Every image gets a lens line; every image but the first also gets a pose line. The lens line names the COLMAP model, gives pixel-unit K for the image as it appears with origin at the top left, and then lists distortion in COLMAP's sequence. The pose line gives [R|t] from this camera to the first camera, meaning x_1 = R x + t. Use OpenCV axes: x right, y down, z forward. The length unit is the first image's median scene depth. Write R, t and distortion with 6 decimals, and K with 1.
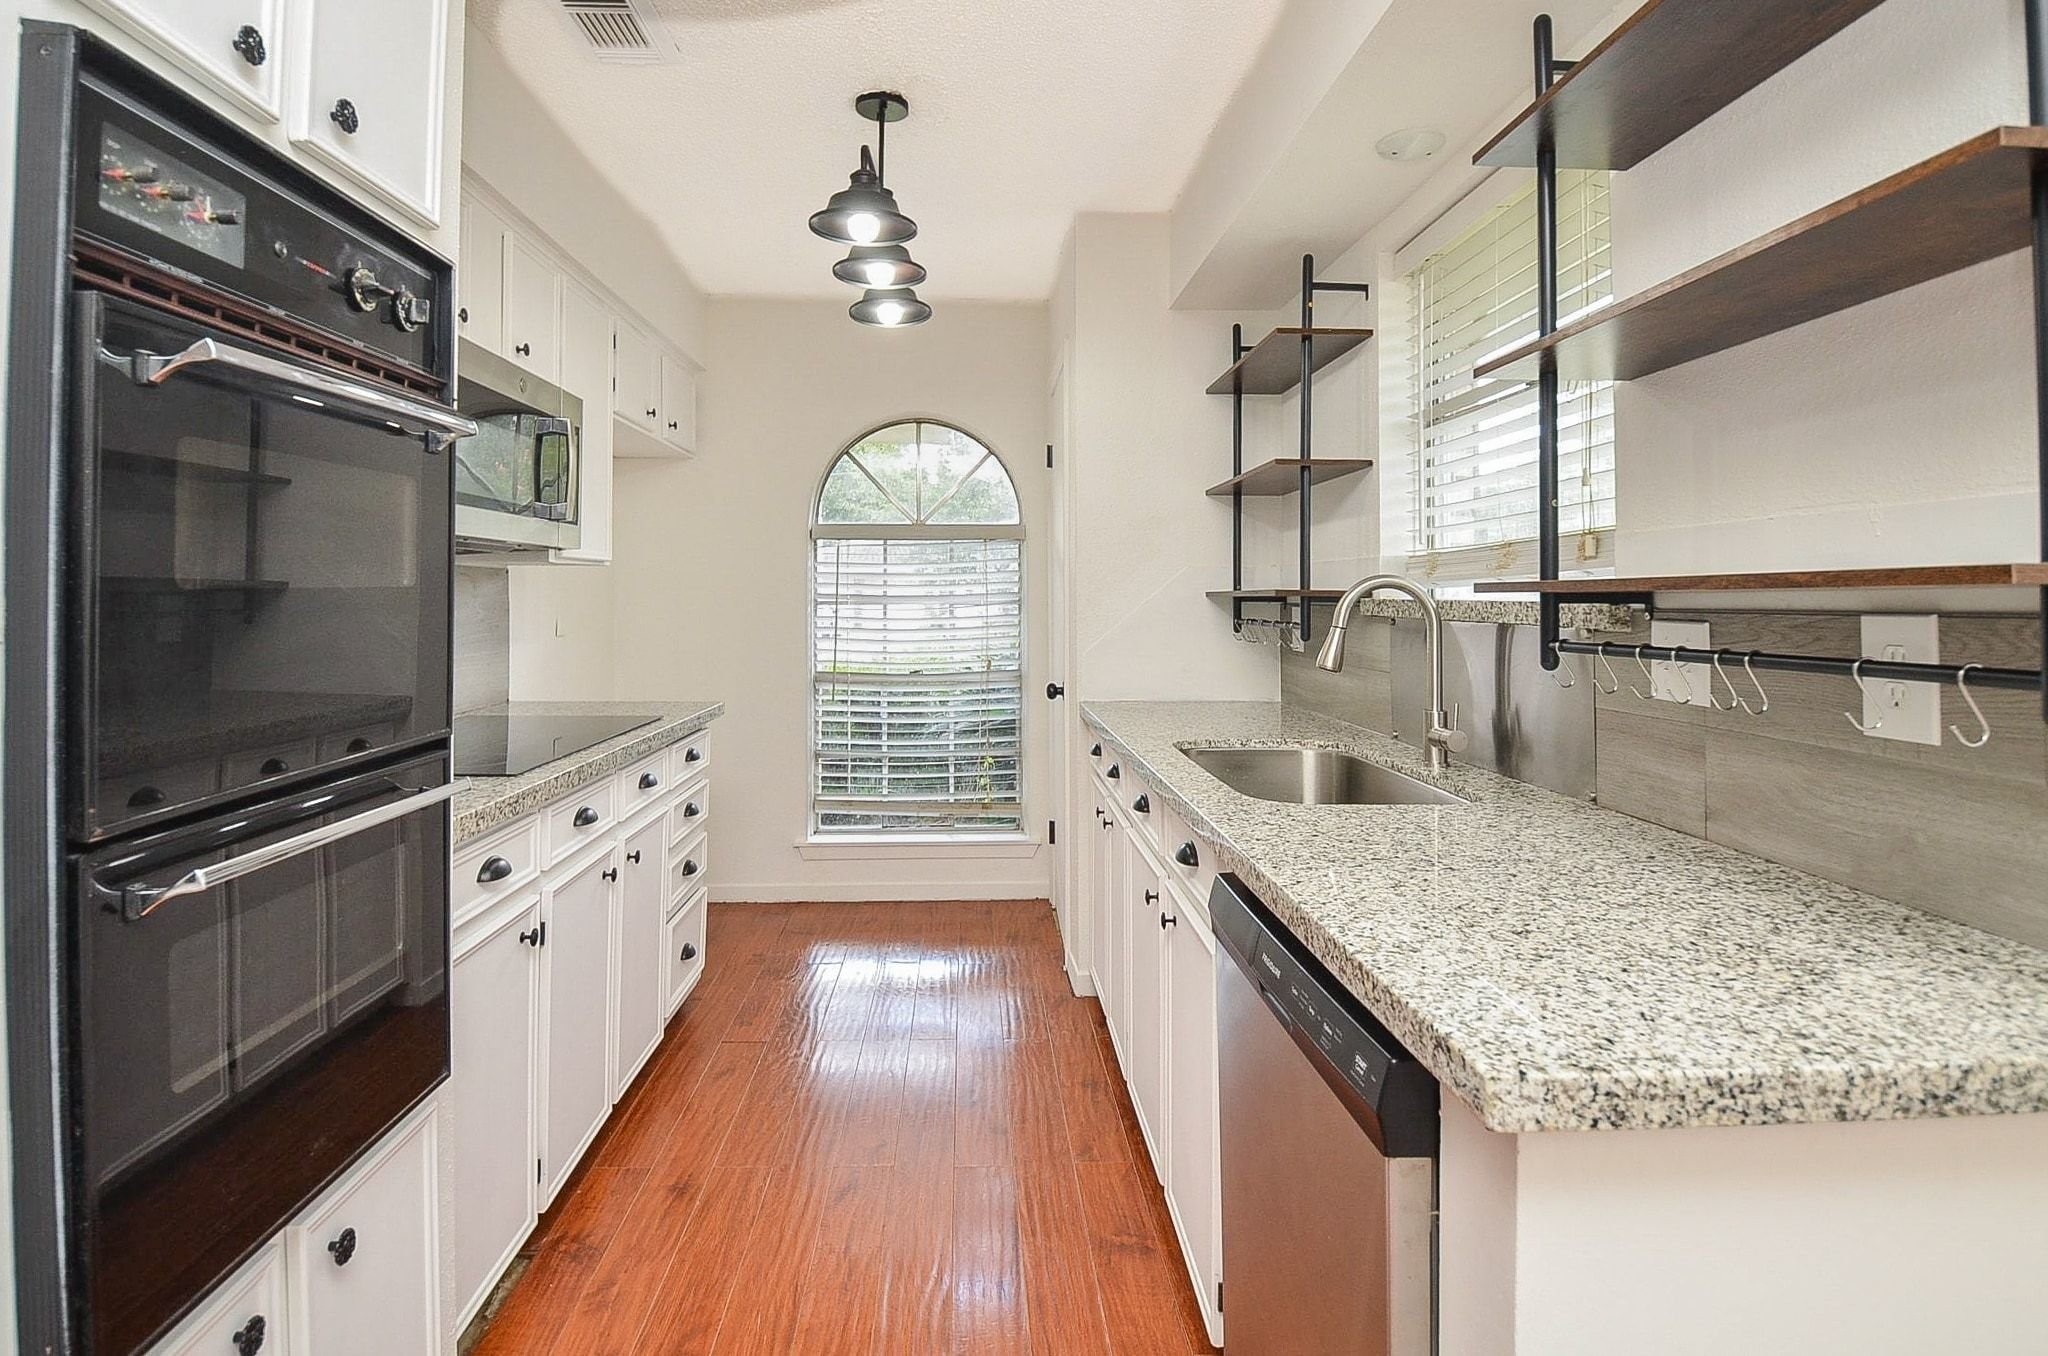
lens RADIAL K [[1035.2, 0, 1020.7], [0, 1035.2, 581.3], [0, 0, 1]] dist [0.000099, -0.023235]
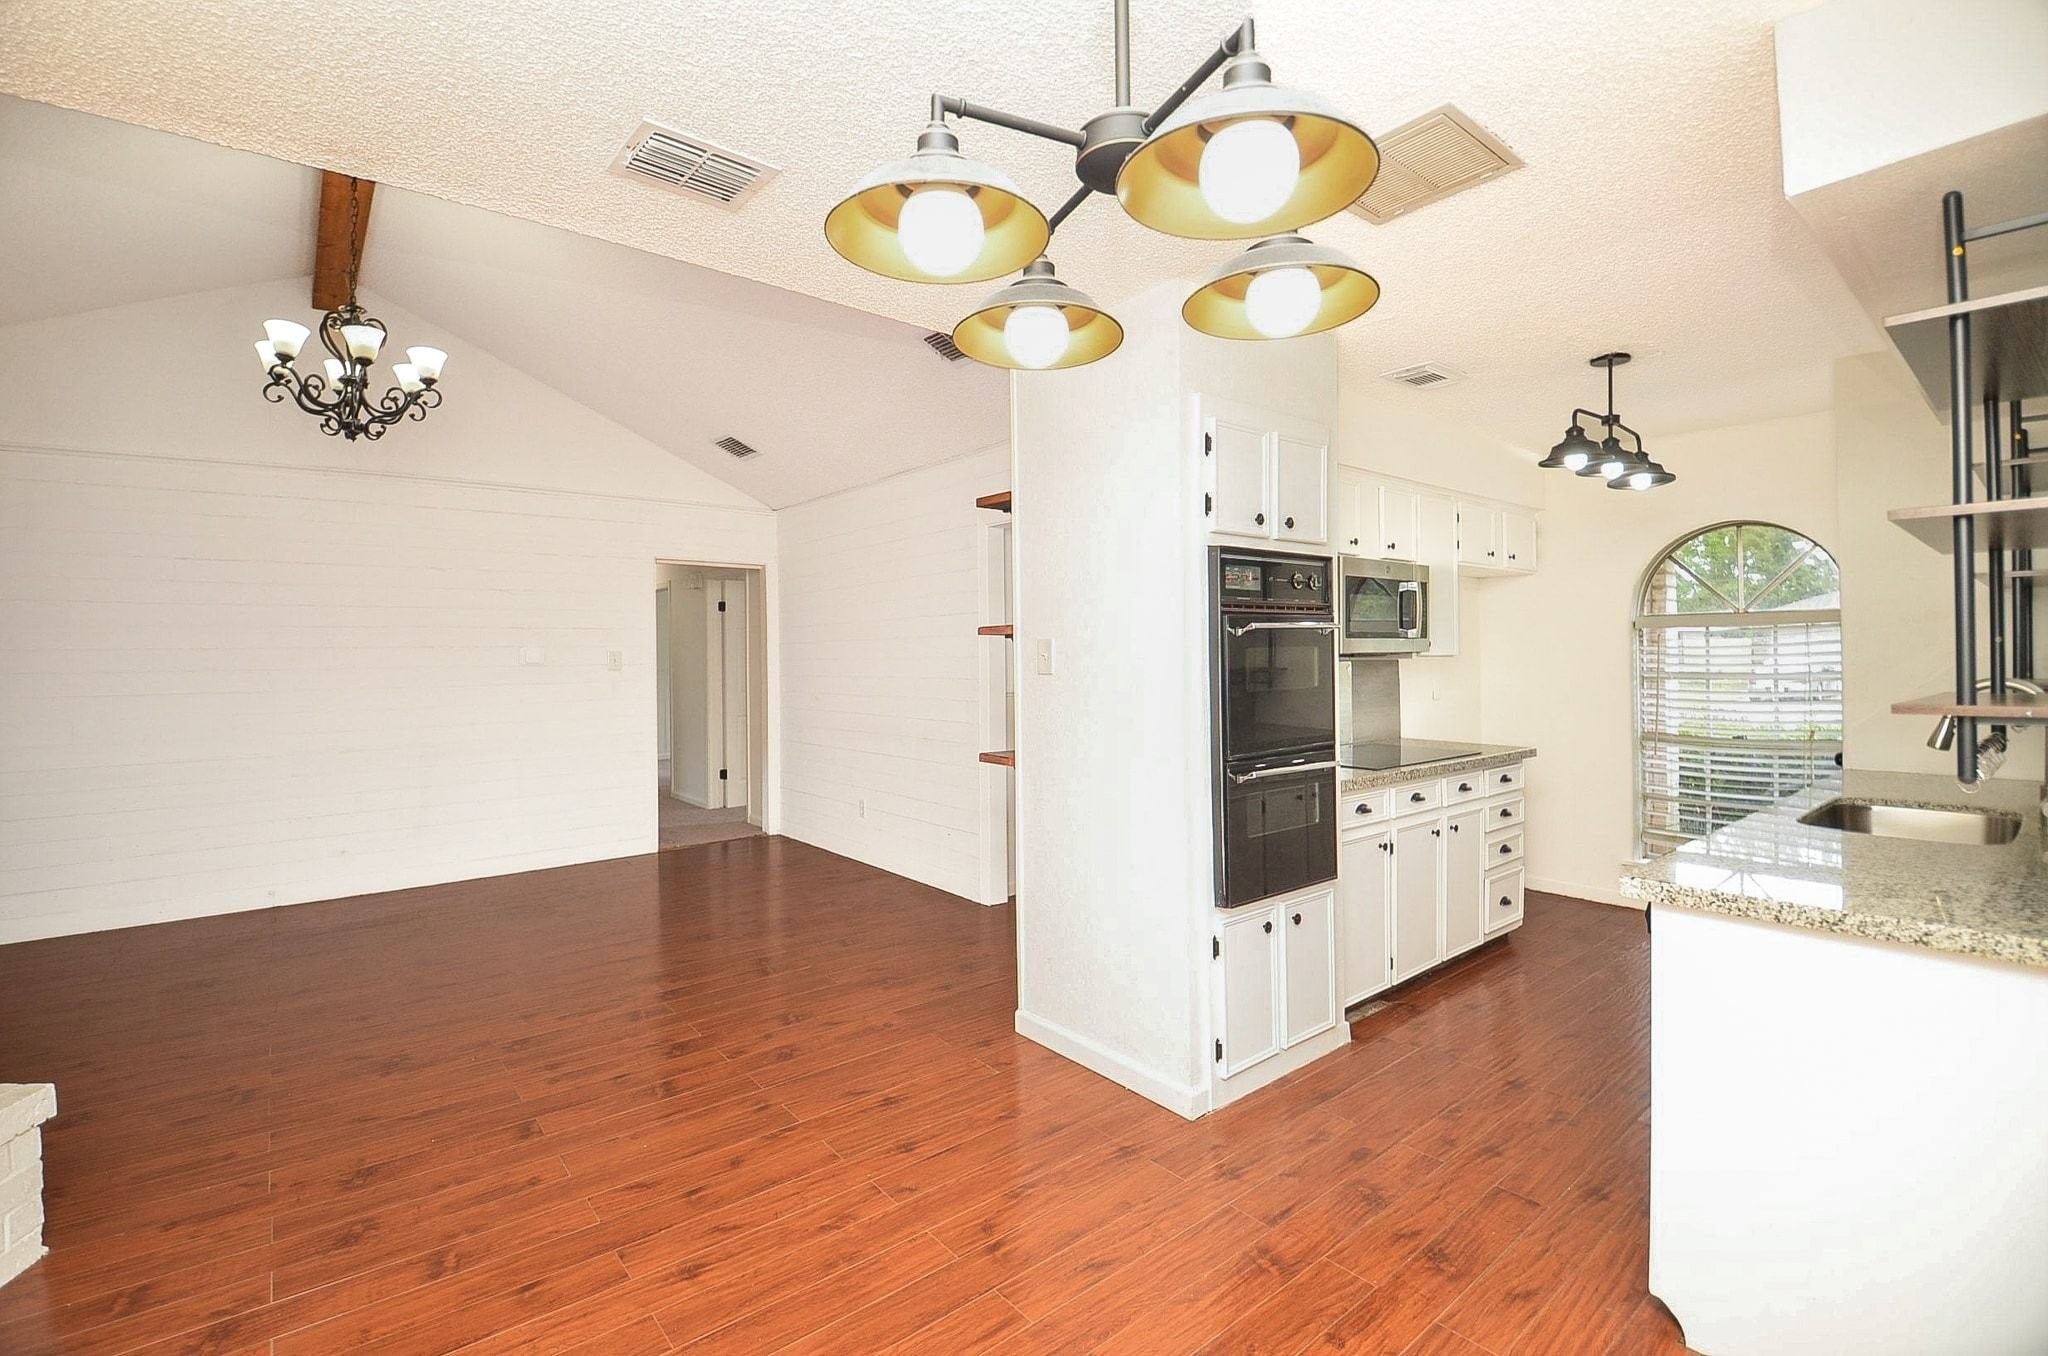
lens RADIAL K [[898.0, 0, 1015.3], [0, 898.0, 649.5], [0, 0, 1]] dist [0.000366, -0.000087]
pose [[0.600124, -0.014467, -0.799776, 0.516020], [0.020637, 0.999784, -0.002600, -0.065077], [0.799641, -0.014945, 0.600293, -0.657241]]
